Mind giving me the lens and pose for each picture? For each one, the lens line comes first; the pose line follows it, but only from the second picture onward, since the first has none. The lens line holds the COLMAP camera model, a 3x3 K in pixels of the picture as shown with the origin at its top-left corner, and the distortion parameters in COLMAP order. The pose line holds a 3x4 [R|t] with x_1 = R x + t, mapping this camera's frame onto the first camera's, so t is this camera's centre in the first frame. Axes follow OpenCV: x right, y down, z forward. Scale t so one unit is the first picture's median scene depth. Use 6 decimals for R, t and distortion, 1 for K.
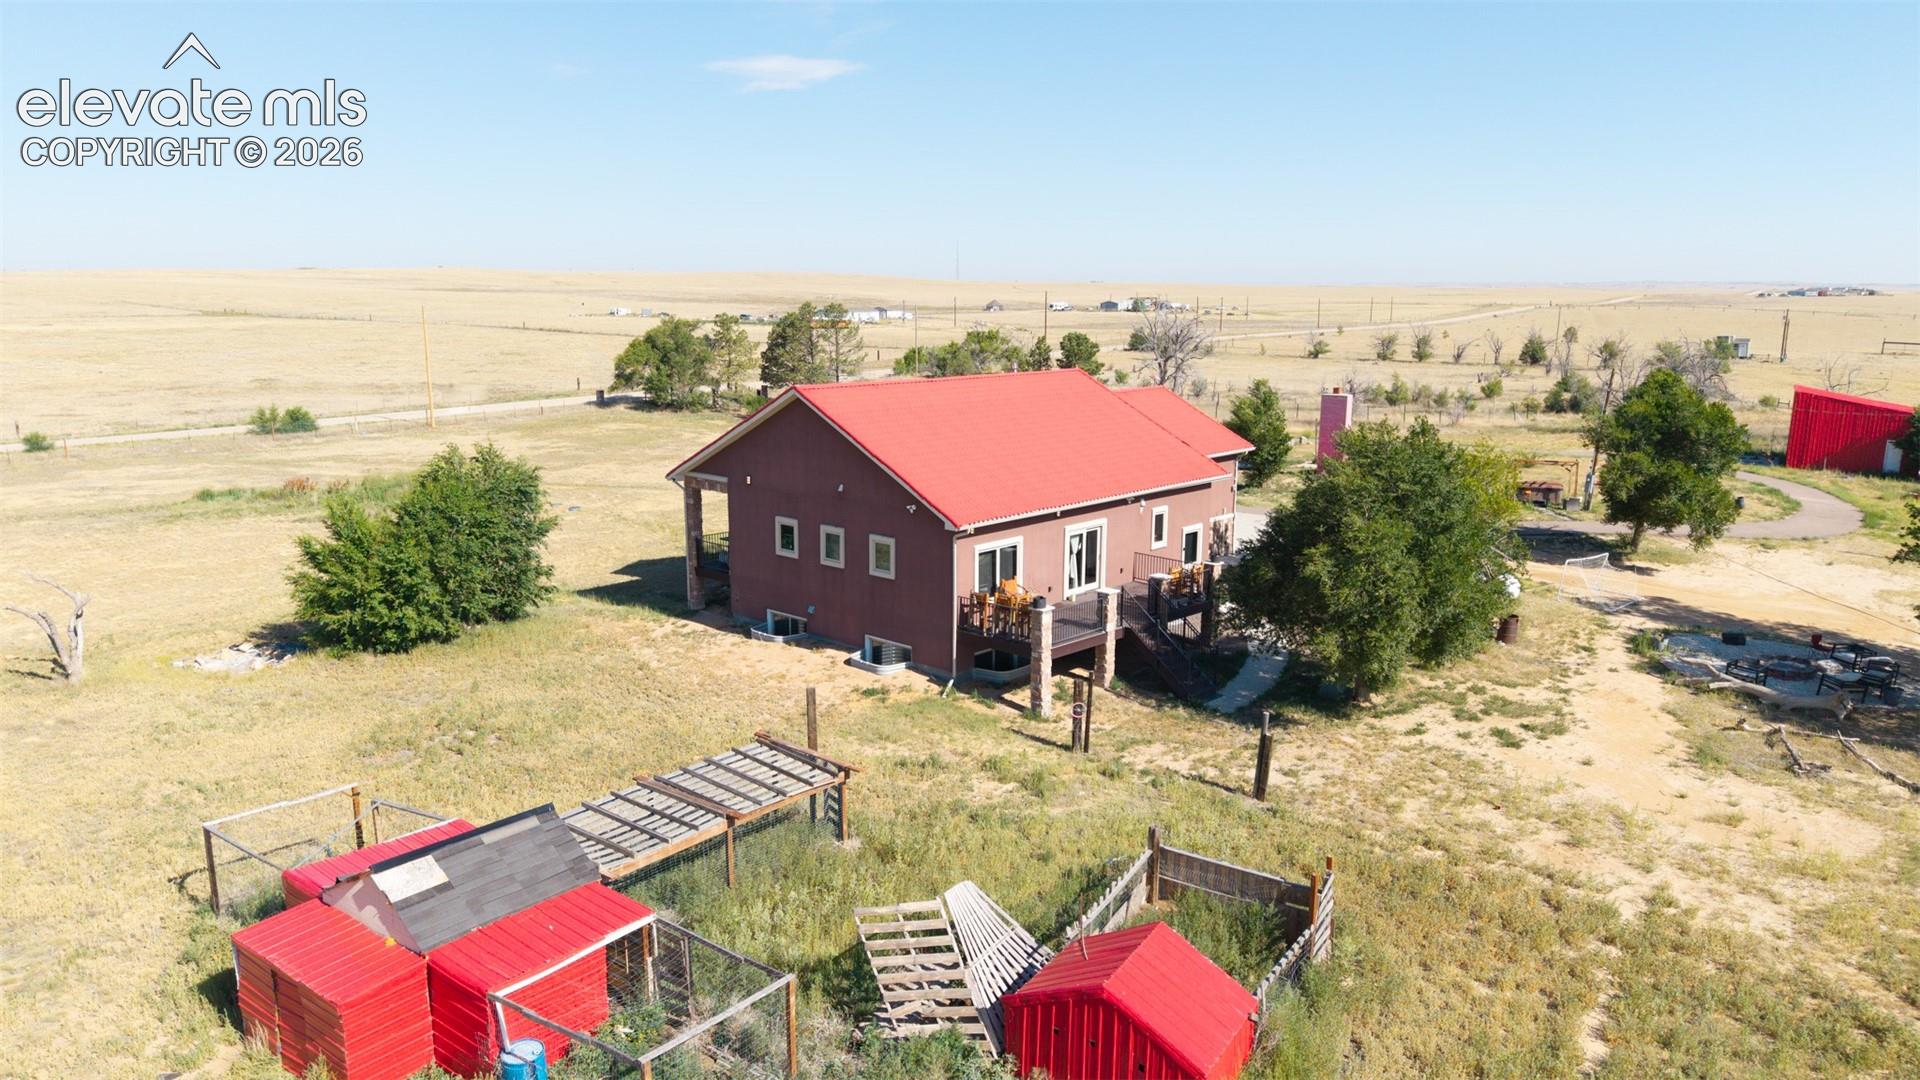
lens RADIAL K [[1271.0, 0, 960.0], [0, 1271.0, 540.0], [0, 0, 1]] dist [0.054073, -0.093676]
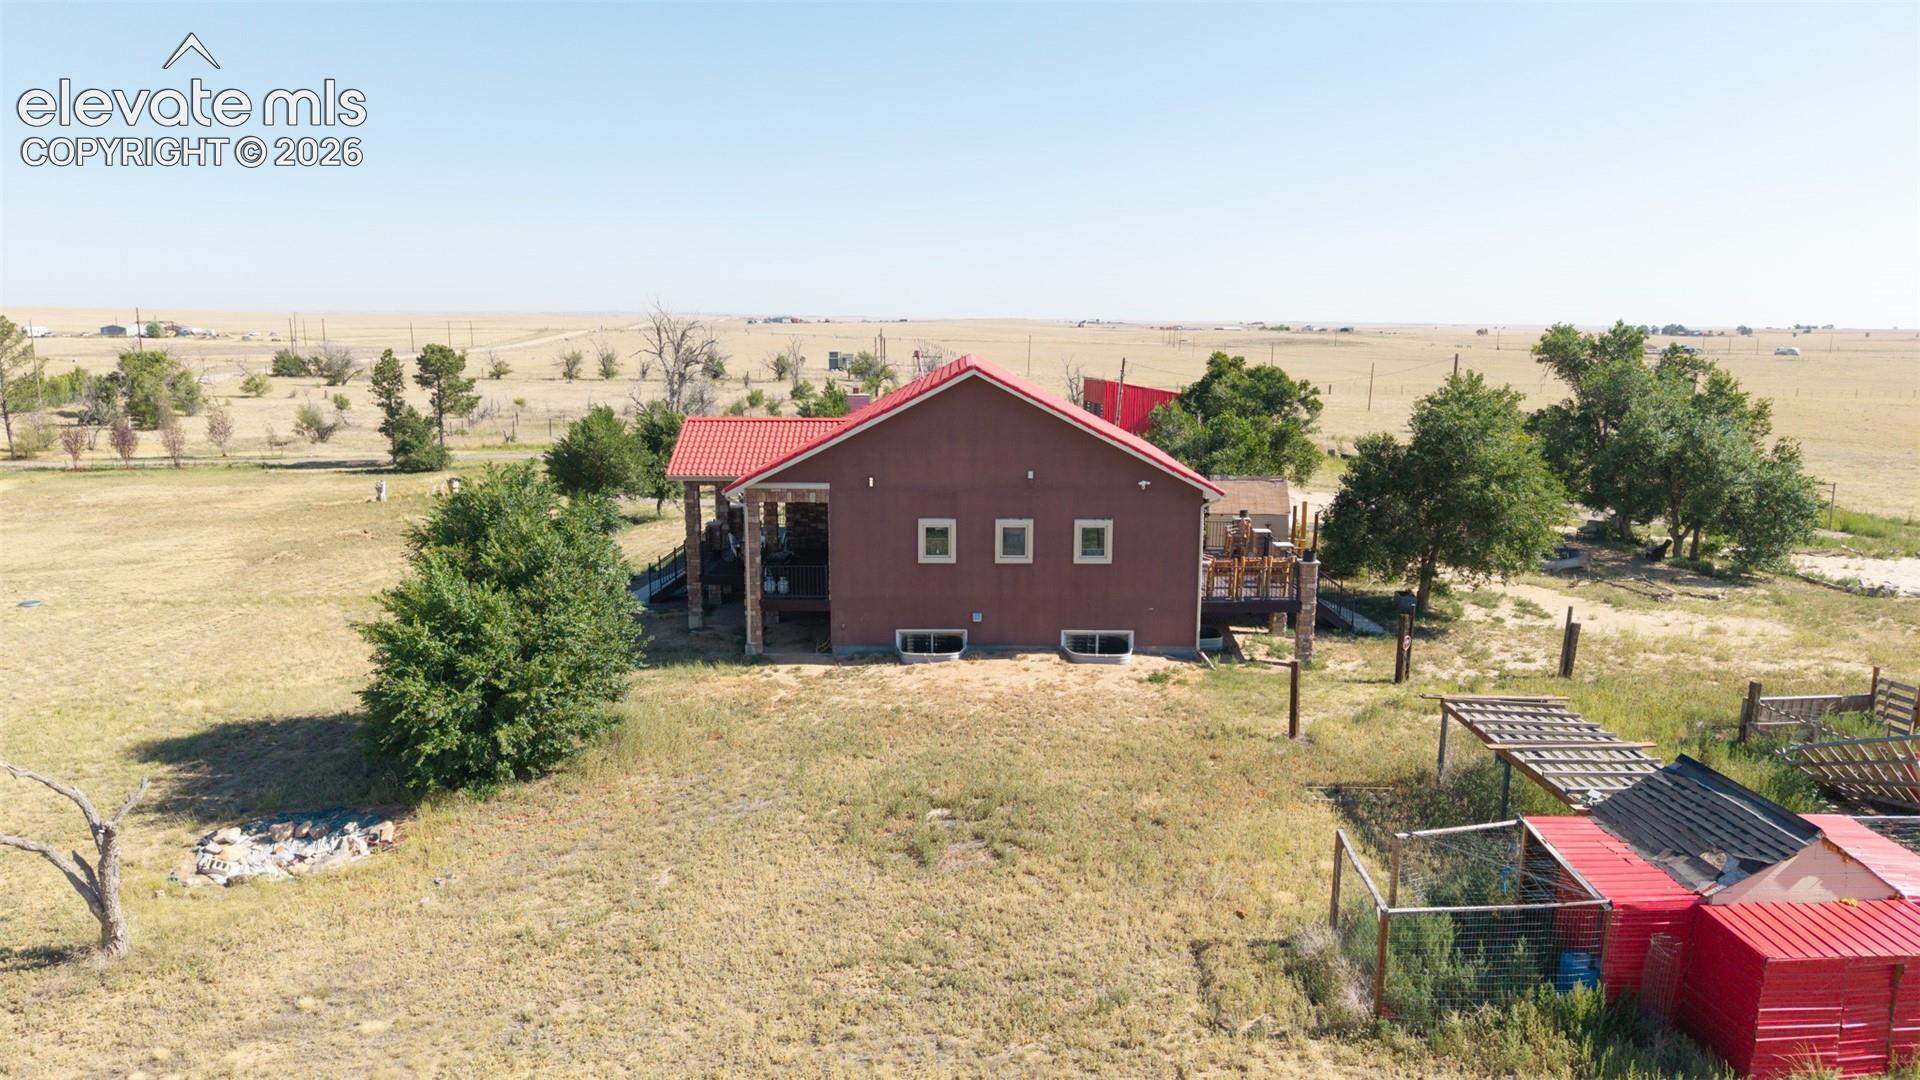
lens RADIAL K [[1271.0, 0, 960.0], [0, 1271.0, 540.0], [0, 0, 1]] dist [0.054073, -0.093676]
pose [[0.739729, -0.112706, 0.663399, -0.711850], [0.126550, 0.991583, 0.027351, -0.024776], [-0.660897, 0.063721, 0.747766, 0.339452]]
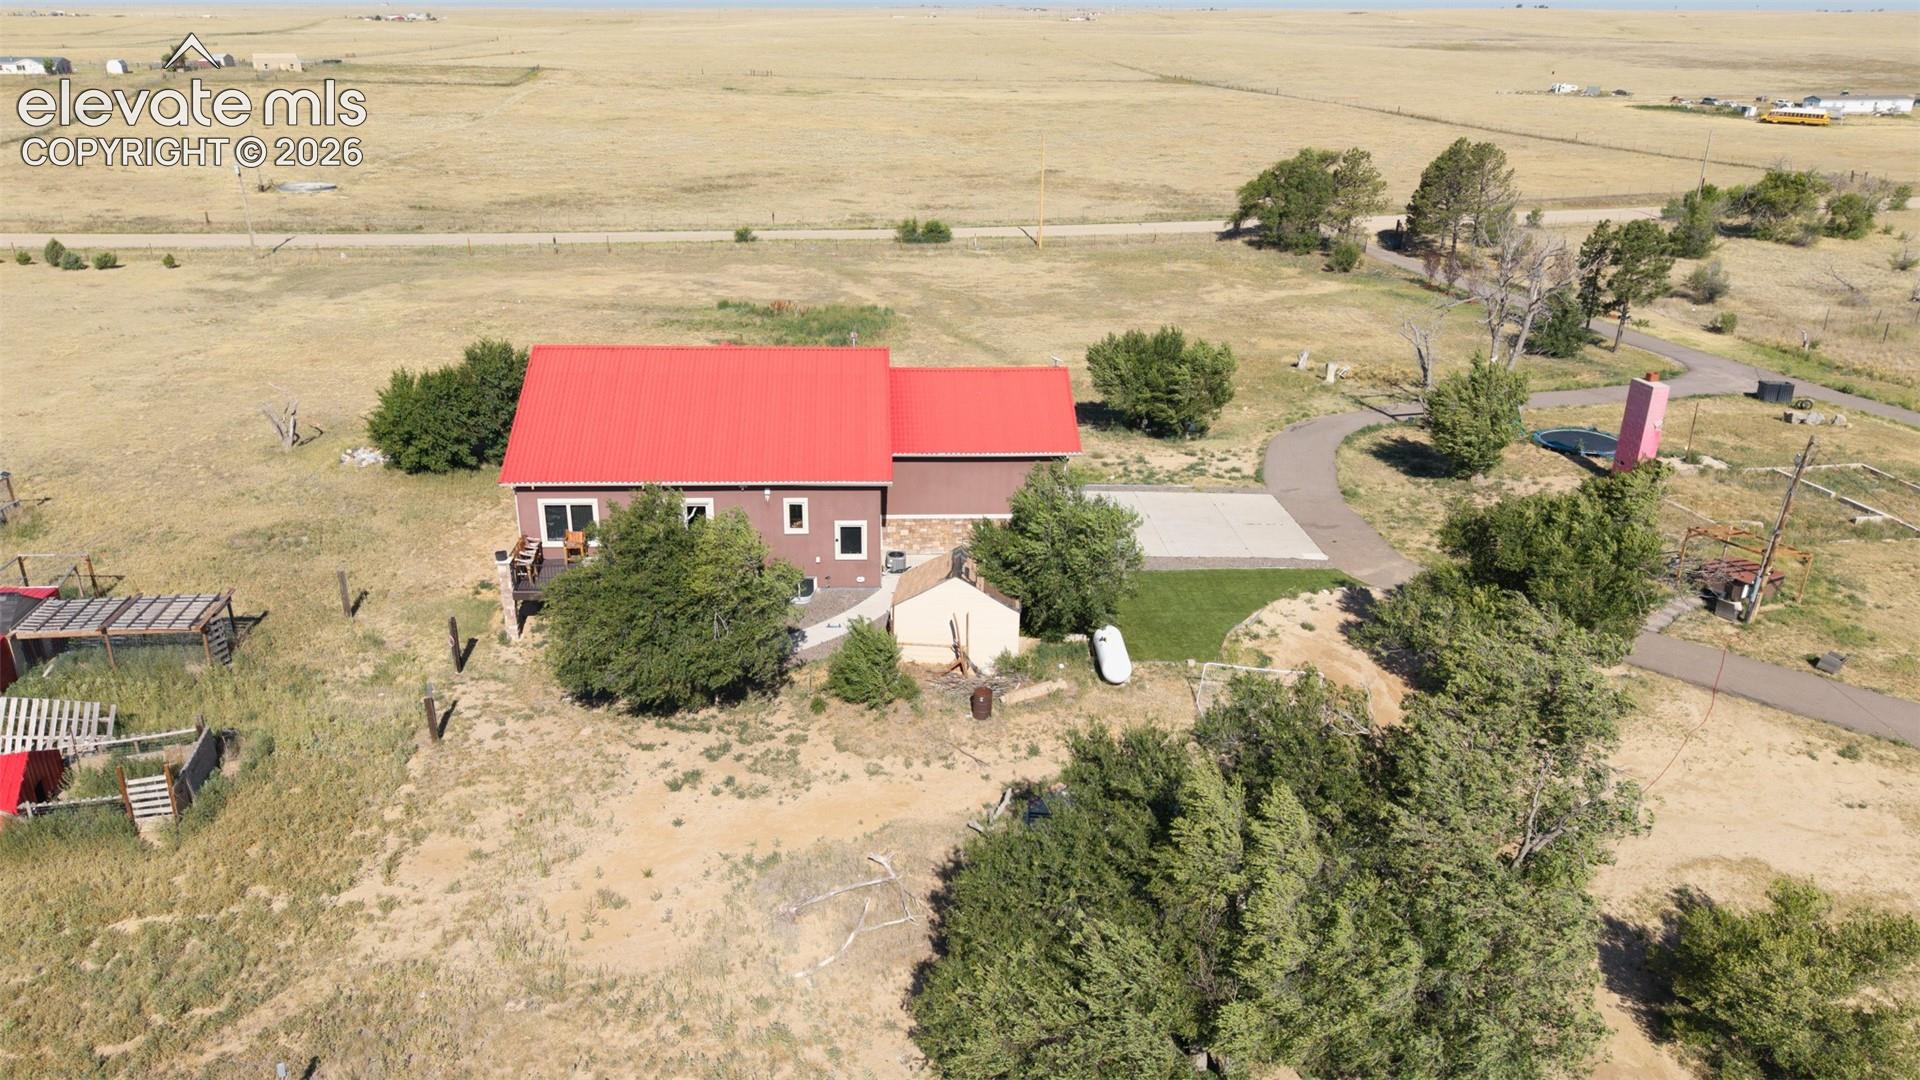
lens RADIAL K [[1335.5, 0, 943.1], [0, 1335.5, 542.1], [0, 0, 1]] dist [0.030040, -0.060185]
pose [[0.715937, 0.255202, -0.649851, 1.076297], [-0.139456, 0.964314, 0.225057, -0.284474], [0.684096, -0.070501, 0.725977, 0.260808]]
